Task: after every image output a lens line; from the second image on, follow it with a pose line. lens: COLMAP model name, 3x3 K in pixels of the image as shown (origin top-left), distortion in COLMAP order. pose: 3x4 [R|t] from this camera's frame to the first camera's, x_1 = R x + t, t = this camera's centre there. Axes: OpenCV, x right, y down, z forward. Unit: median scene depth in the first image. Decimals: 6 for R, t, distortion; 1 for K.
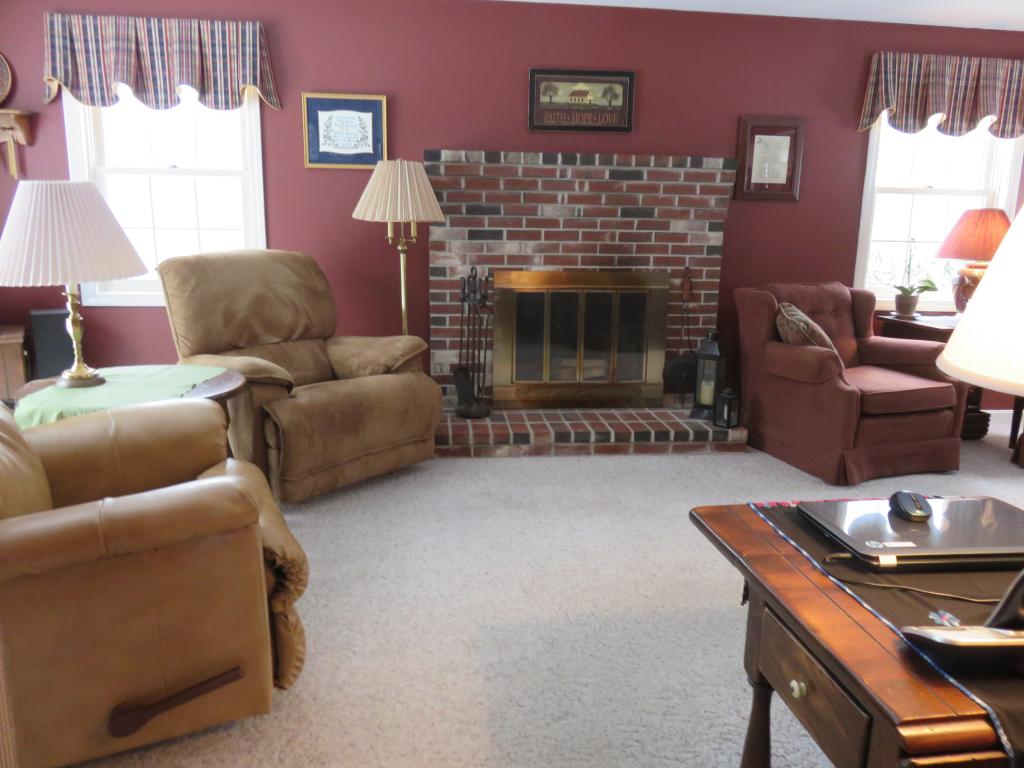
lens RADIAL K [[768.0, 0, 514.2], [0, 768.0, 383.8], [0, 0, 1]] dist [-0.006665, -0.008719]
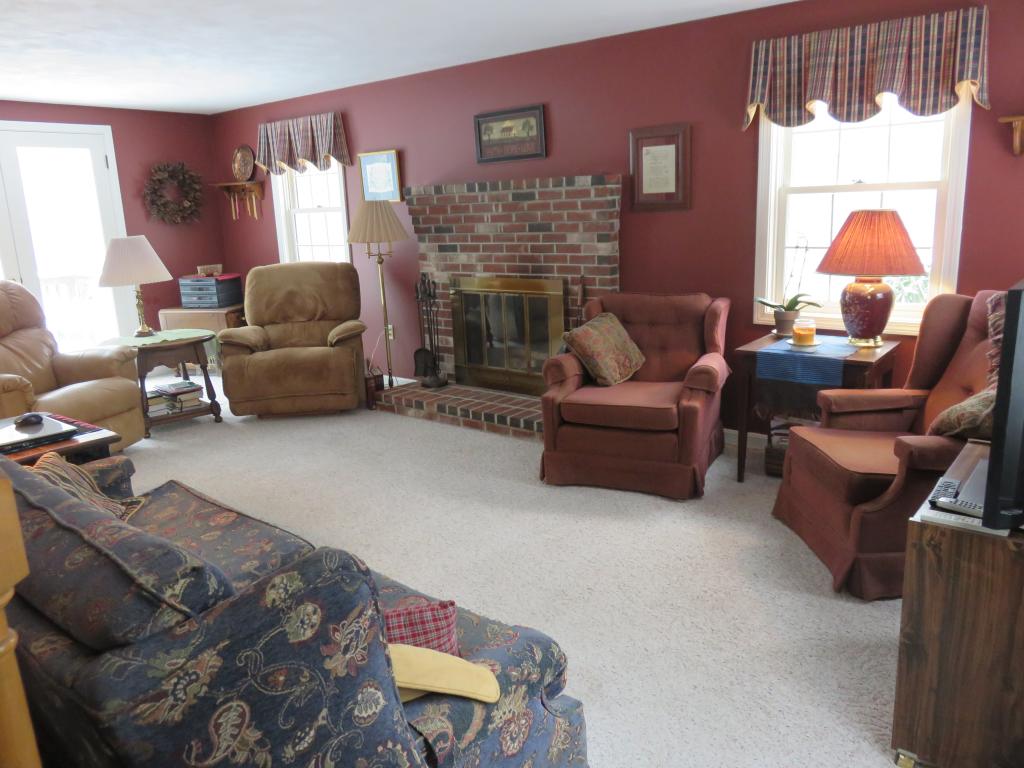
lens RADIAL K [[768.0, 0, 514.2], [0, 768.0, 383.8], [0, 0, 1]] dist [-0.006665, -0.008719]
pose [[0.702564, 0.117107, -0.701919, 0.976016], [-0.095115, 0.992969, 0.070462, -0.068596], [0.705235, 0.017259, 0.708763, 0.162999]]
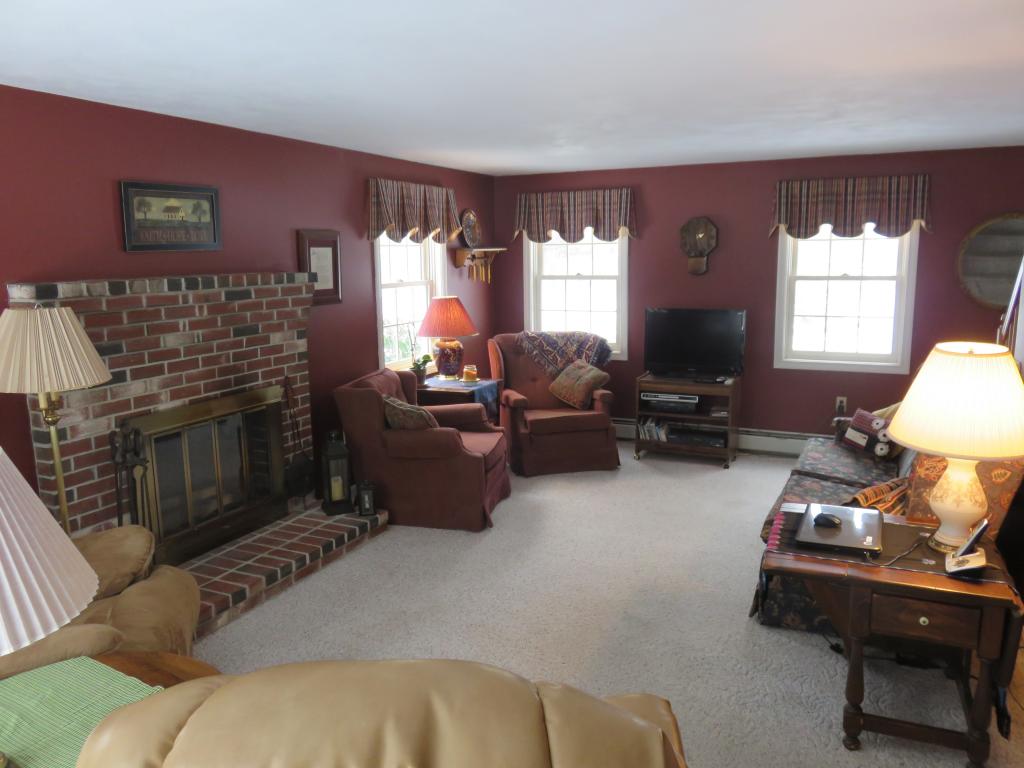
lens RADIAL K [[768.0, 0, 514.2], [0, 768.0, 383.8], [0, 0, 1]] dist [-0.006665, -0.008719]
pose [[0.519739, -0.169466, 0.837349, -0.495031], [0.198697, 0.977230, 0.074445, -0.163094], [-0.830898, 0.127687, 0.541577, 0.198009]]
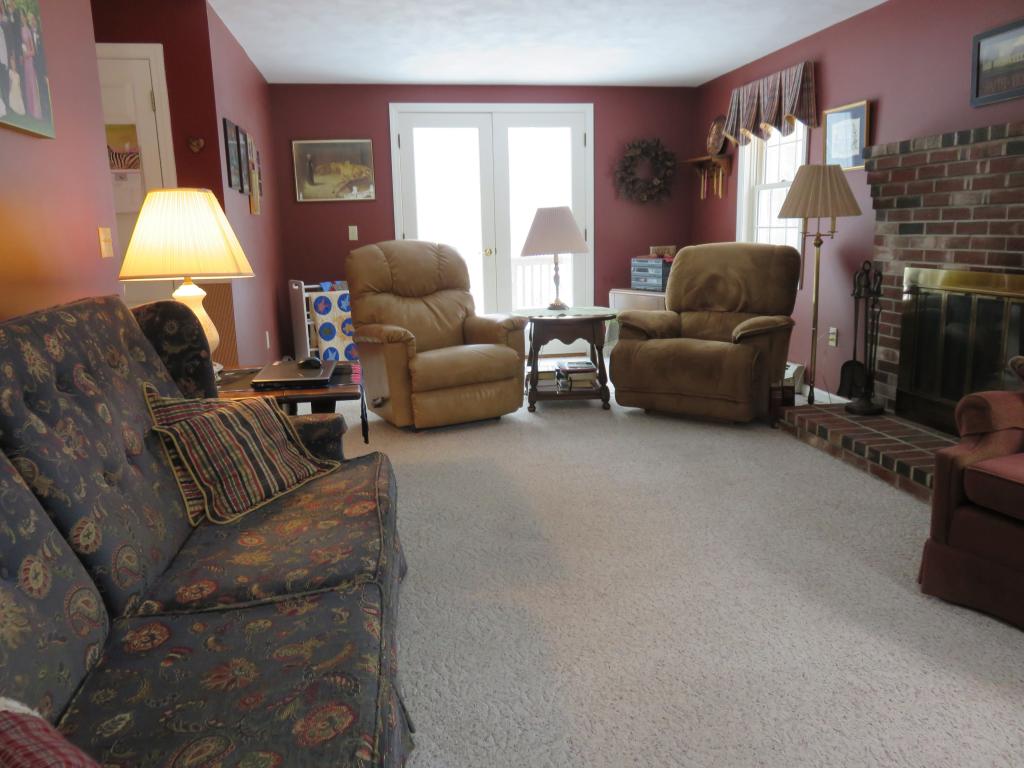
lens RADIAL K [[768.0, 0, 514.2], [0, 768.0, 383.8], [0, 0, 1]] dist [-0.006665, -0.008719]
pose [[0.061504, 0.181021, -0.981554, 0.885173], [-0.181140, 0.969110, 0.167376, -0.078553], [0.981532, 0.167504, 0.092395, 0.466713]]
